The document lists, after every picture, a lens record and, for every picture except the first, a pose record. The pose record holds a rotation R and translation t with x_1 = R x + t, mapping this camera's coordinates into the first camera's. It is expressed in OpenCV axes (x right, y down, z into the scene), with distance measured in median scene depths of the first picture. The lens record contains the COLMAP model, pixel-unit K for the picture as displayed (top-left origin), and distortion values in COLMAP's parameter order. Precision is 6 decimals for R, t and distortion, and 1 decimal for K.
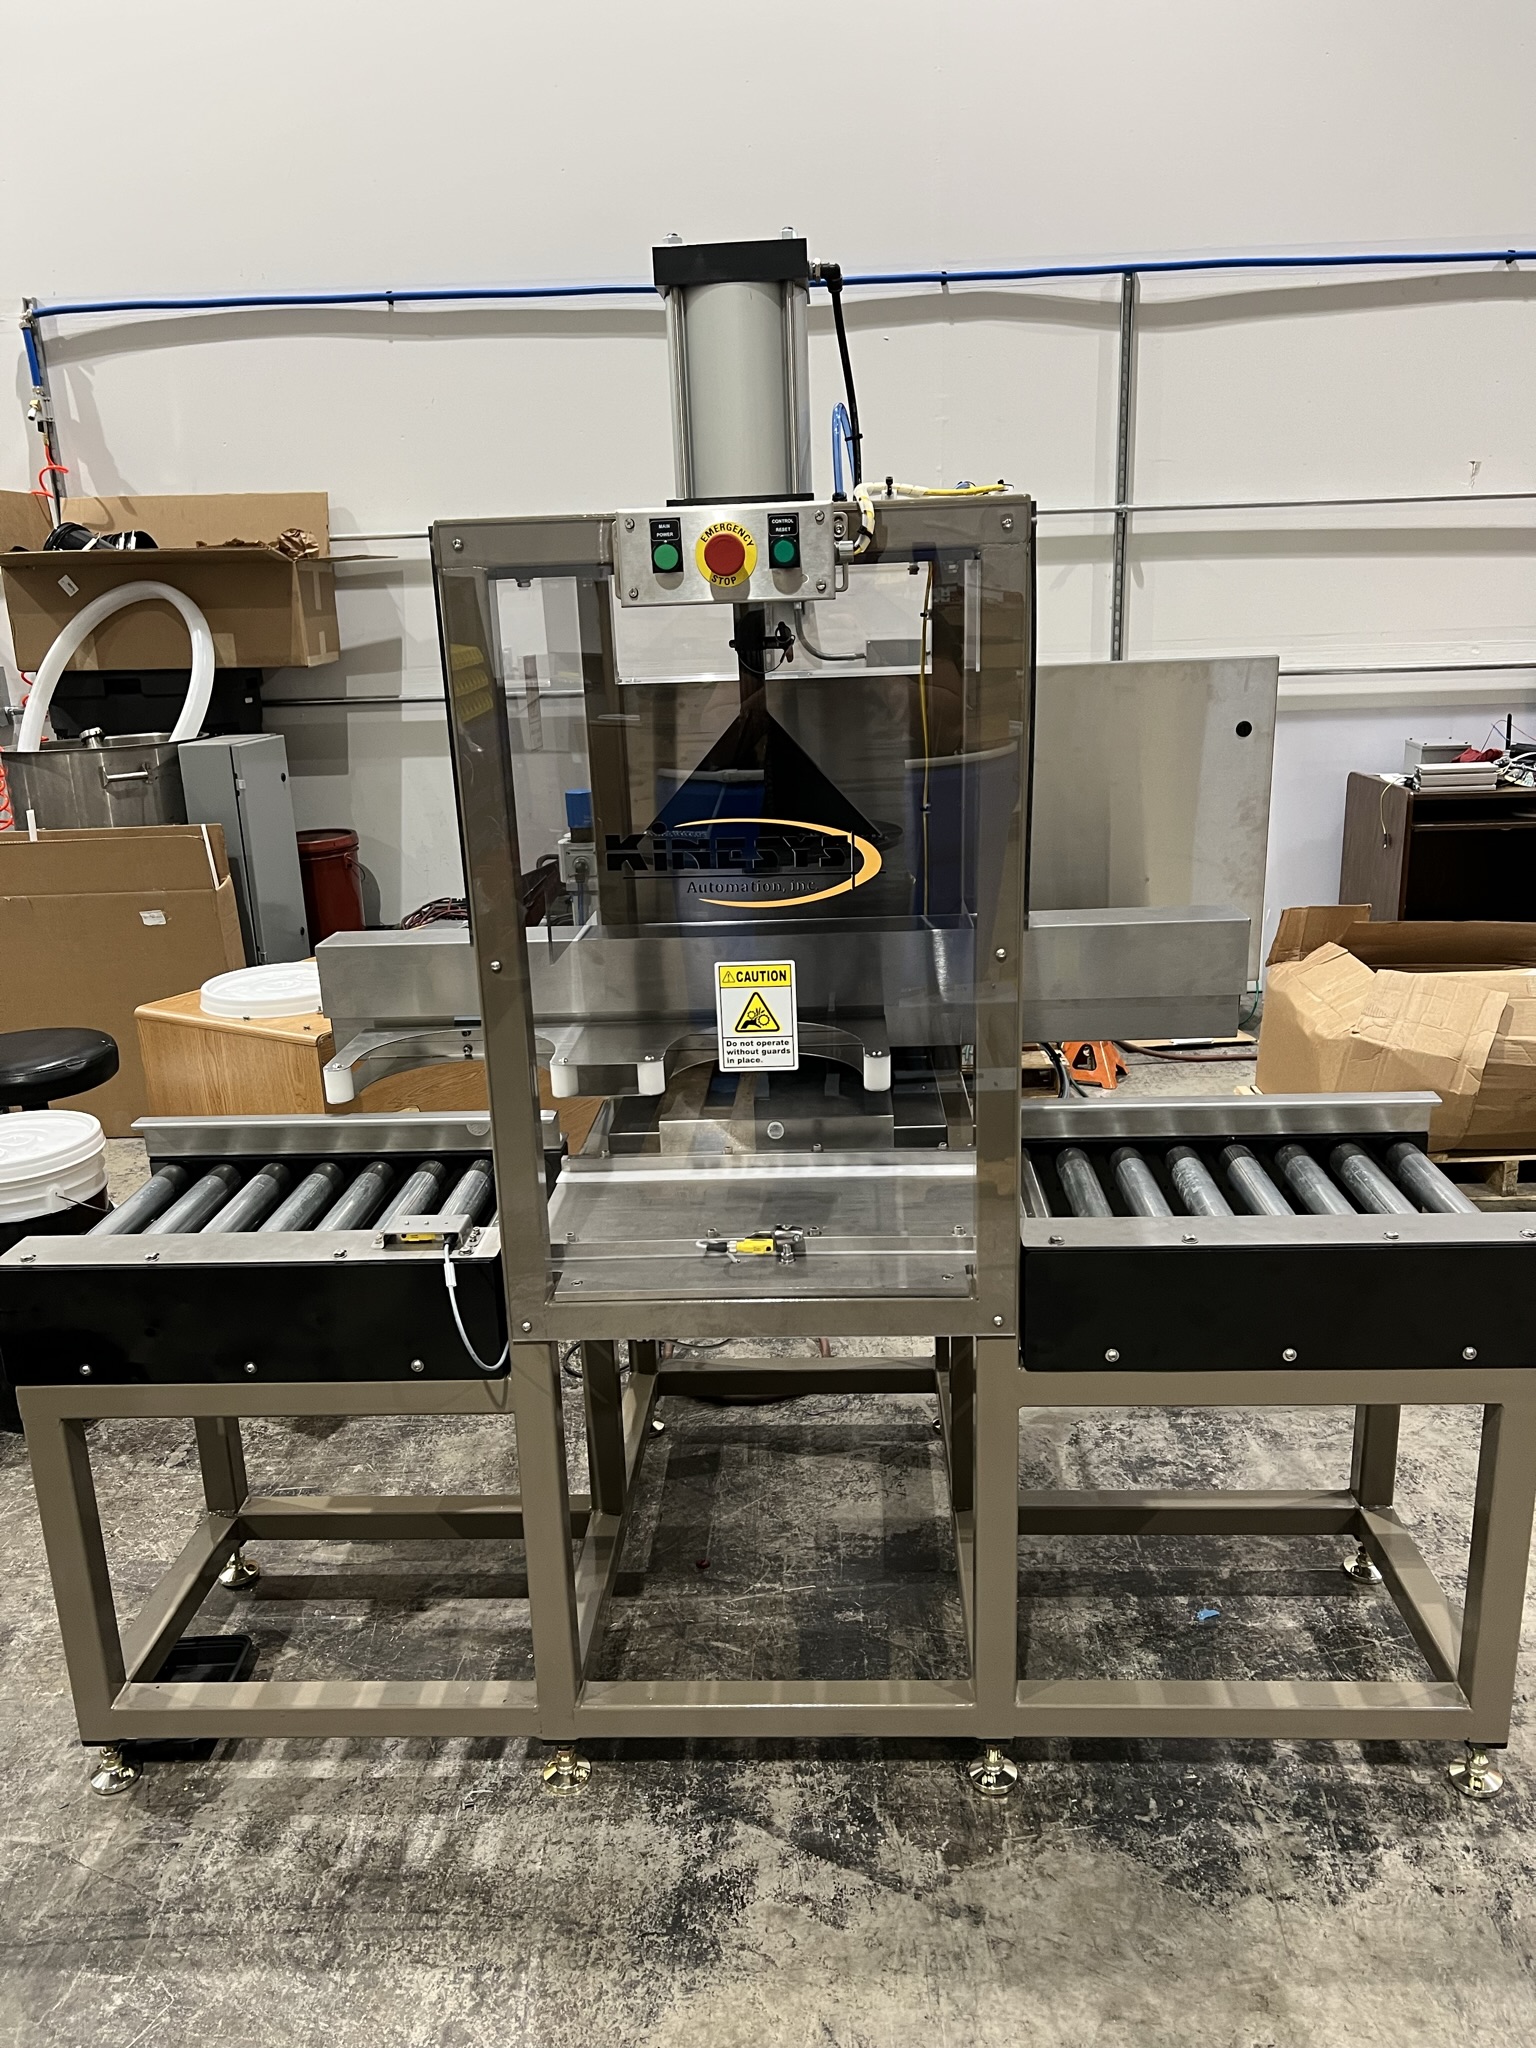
lens RADIAL K [[1538.4, 0, 772.9], [0, 1538.4, 1034.6], [0, 0, 1]] dist [-0.002403, -0.009175]
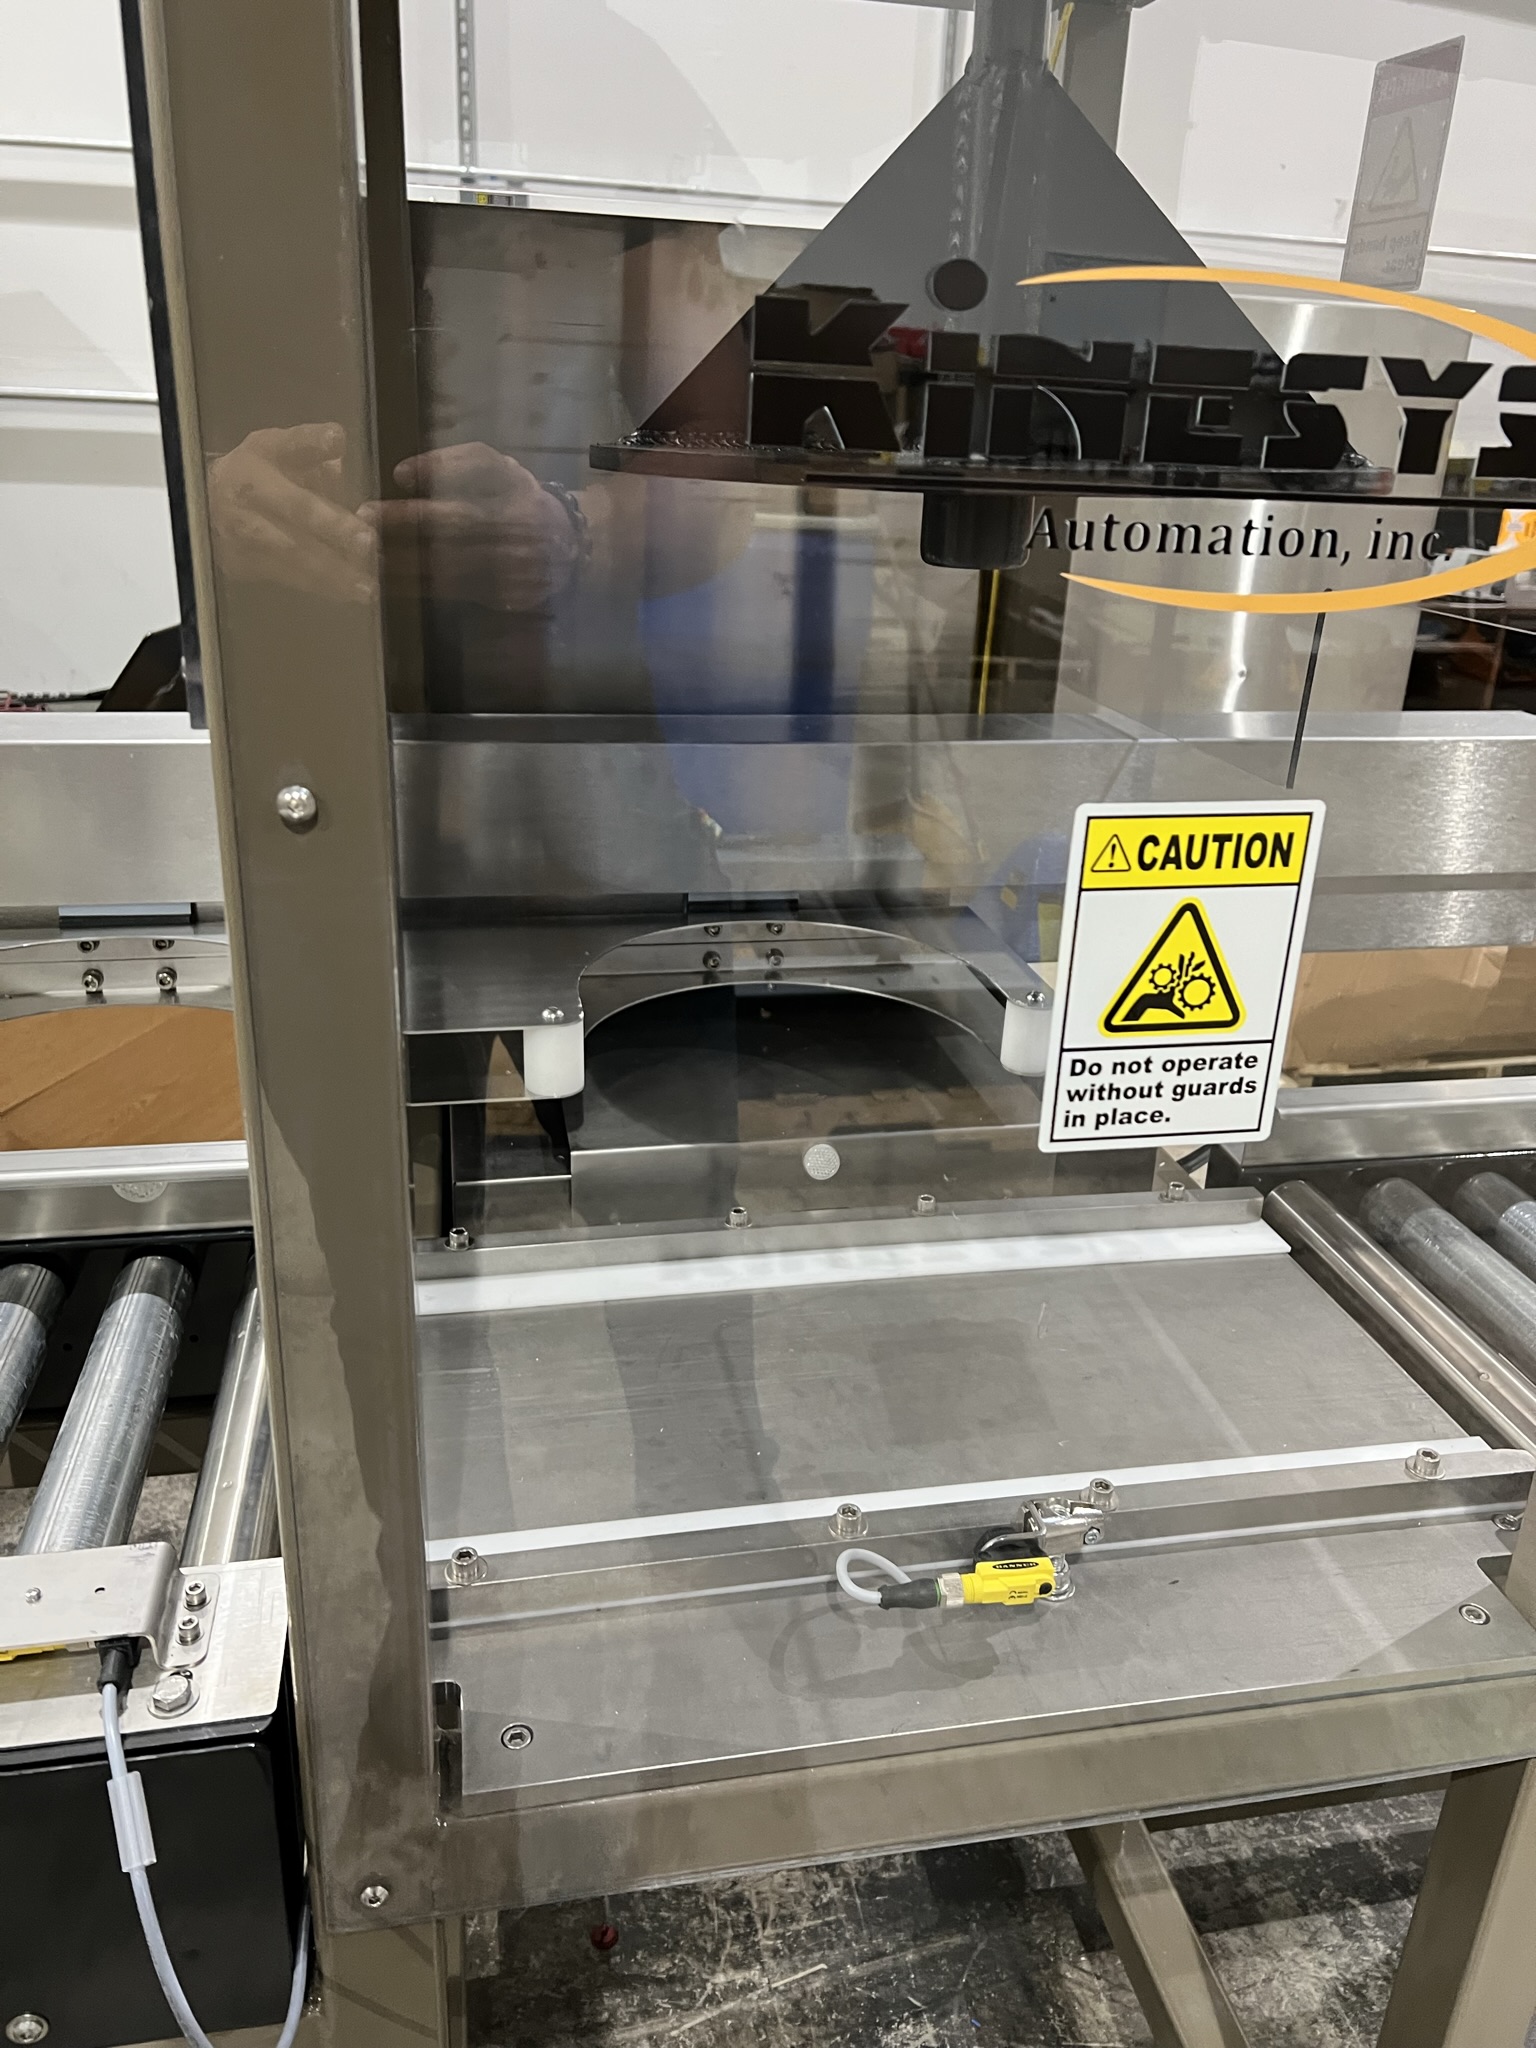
lens RADIAL K [[1538.4, 0, 774.3], [0, 1538.4, 1016.5], [0, 0, 1]] dist [-0.002403, -0.009175]
pose [[0.967705, -0.019128, 0.251358, -0.155713], [-0.004684, 0.995580, 0.093796, -0.031150], [-0.252041, -0.091944, 0.963339, 0.672314]]
